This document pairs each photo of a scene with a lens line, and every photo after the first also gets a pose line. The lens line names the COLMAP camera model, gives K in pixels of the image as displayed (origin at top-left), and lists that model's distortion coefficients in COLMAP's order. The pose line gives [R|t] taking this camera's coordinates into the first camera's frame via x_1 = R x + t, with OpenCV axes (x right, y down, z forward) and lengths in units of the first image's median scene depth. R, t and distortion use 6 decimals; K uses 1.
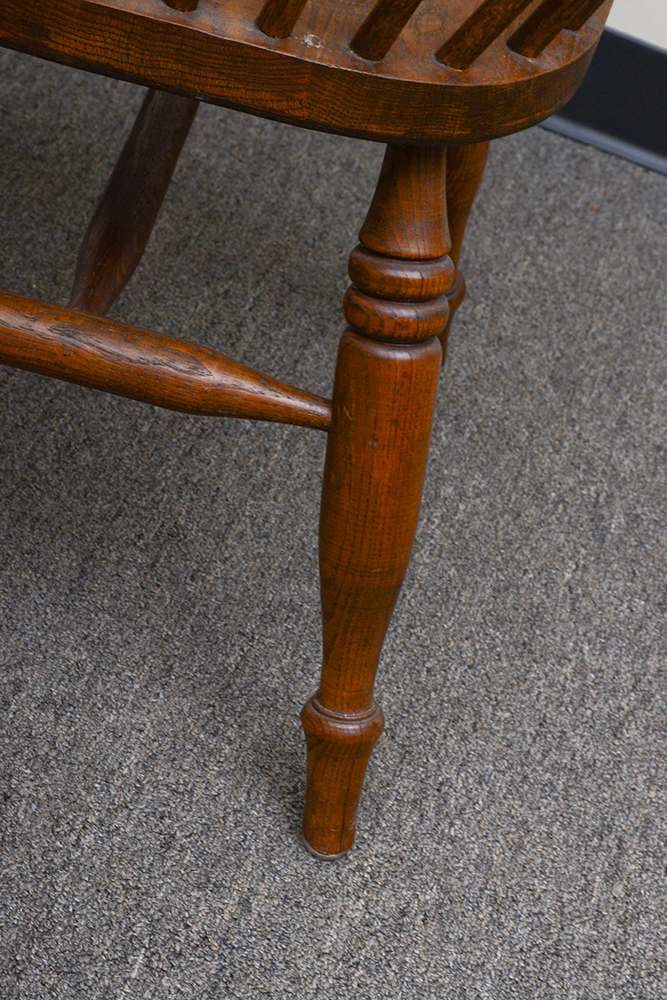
lens RADIAL K [[2306.1, 0, 330.5], [0, 2306.1, 498.4], [0, 0, 1]] dist [0.032088, 0.000000]
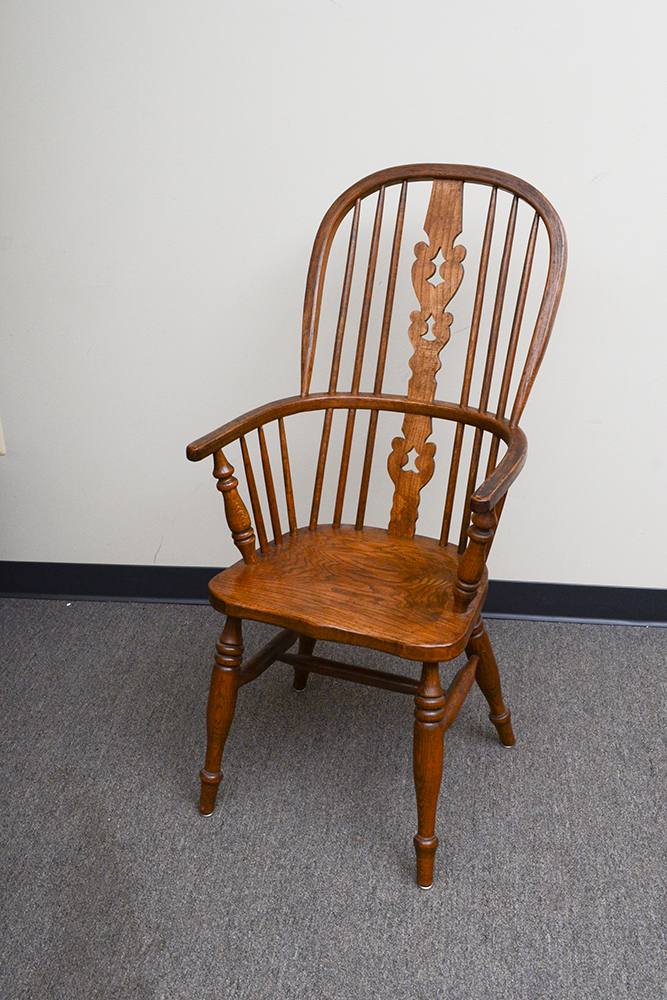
lens RADIAL K [[1145.3, 0, 327.3], [0, 1145.3, 499.9], [0, 0, 1]] dist [-0.054051, 0.000000]
pose [[0.950540, -0.310592, 0.002617, -0.150391], [0.303016, 0.925437, -0.227481, -0.076843], [0.068232, 0.217023, 0.973779, -0.545025]]
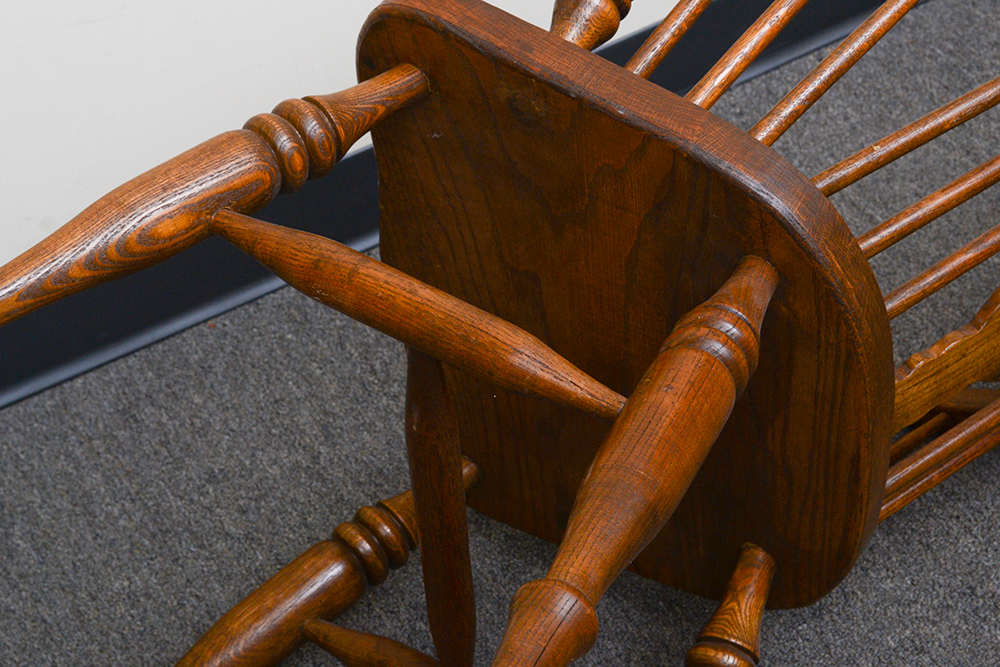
lens RADIAL K [[2306.1, 0, 500.0], [0, 2306.1, 333.7], [0, 0, 1]] dist [0.032088, 0.000000]
pose [[0.662543, -0.707441, 0.246099, -0.139942], [0.666822, 0.706733, 0.236383, -0.422224], [-0.341153, 0.007491, 0.939978, -0.007429]]
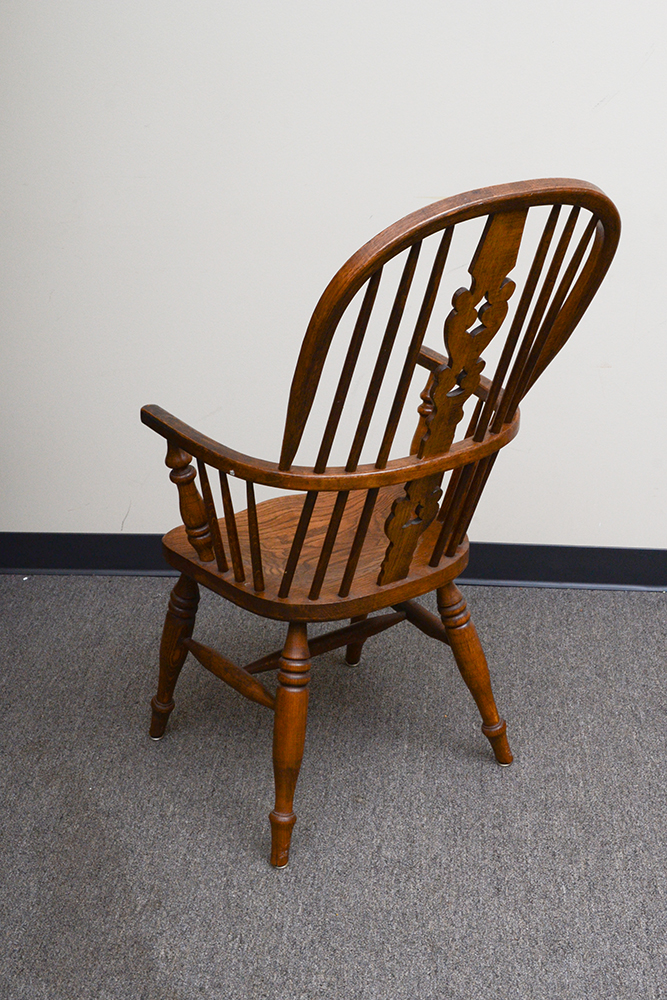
lens RADIAL K [[1416.7, 0, 325.4], [0, 1416.7, 499.8], [0, 0, 1]] dist [-0.030419, 0.000000]
pose [[0.946518, -0.320309, 0.038798, -0.228671], [0.320444, 0.919190, -0.228921, 0.041783], [0.037663, 0.229111, 0.972671, -0.755118]]
